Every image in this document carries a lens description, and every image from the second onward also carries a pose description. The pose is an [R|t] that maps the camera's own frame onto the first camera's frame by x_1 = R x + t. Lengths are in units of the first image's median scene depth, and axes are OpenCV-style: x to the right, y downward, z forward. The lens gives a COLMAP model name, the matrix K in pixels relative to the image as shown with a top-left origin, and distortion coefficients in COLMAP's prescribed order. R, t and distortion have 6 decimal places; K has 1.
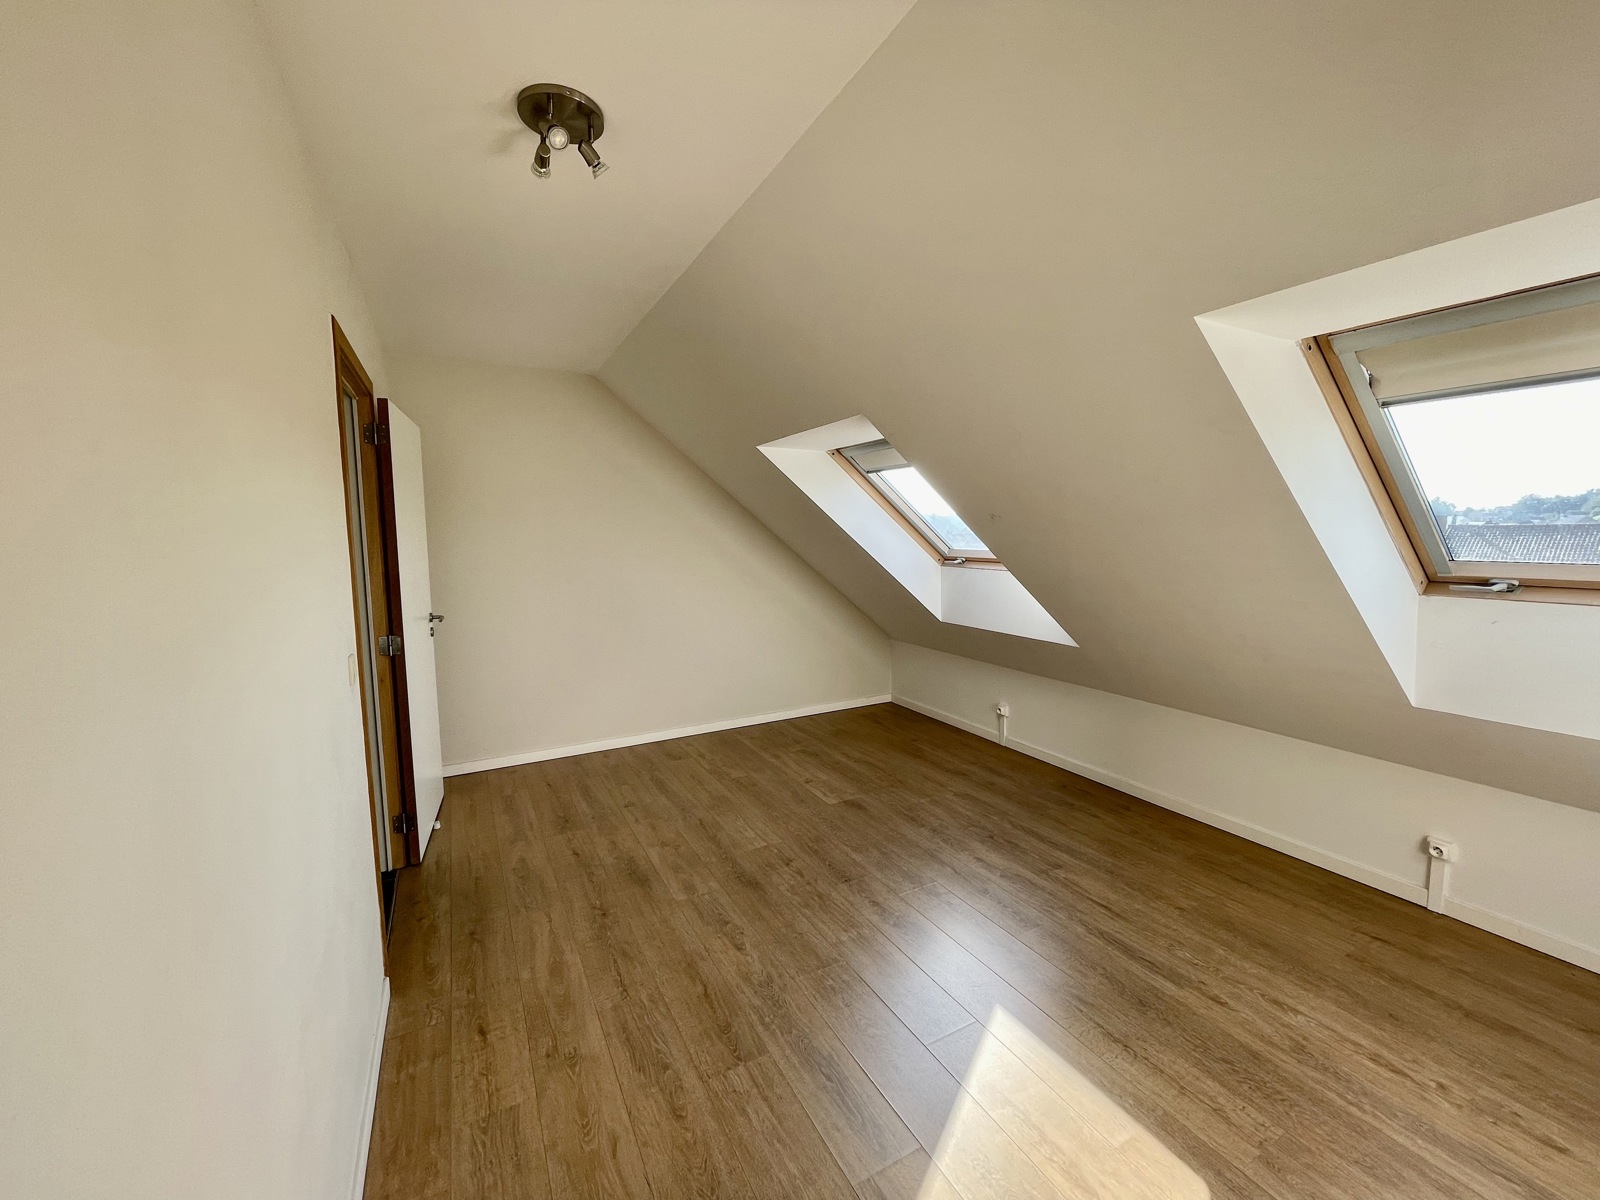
lens RADIAL K [[640.4, 0, 789.5], [0, 640.4, 597.7], [0, 0, 1]] dist [0.001787, 0.000206]
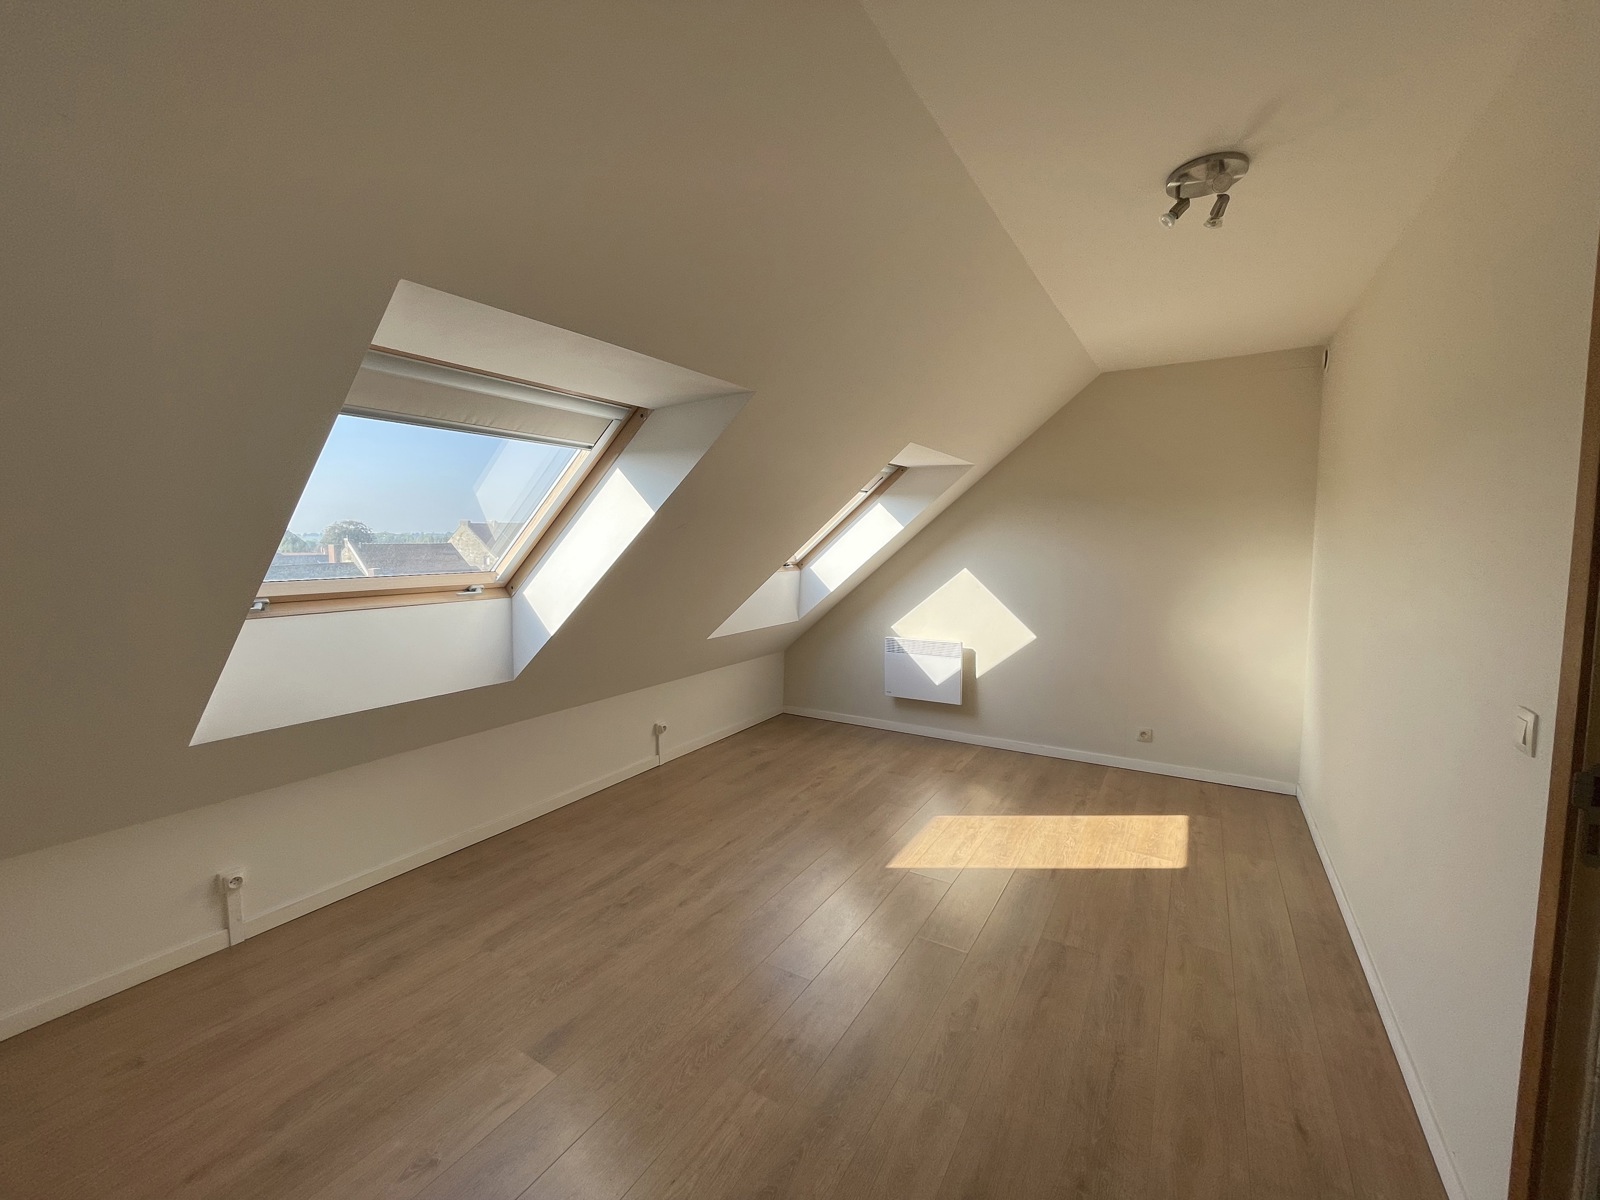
lens RADIAL K [[640.4, 0, 785.9], [0, 640.4, 596.9], [0, 0, 1]] dist [0.001787, 0.000206]
pose [[-0.493772, -0.059263, 0.867570, -0.551521], [0.103962, 0.986497, 0.126556, -0.128497], [-0.863355, 0.152684, -0.480943, 1.244787]]
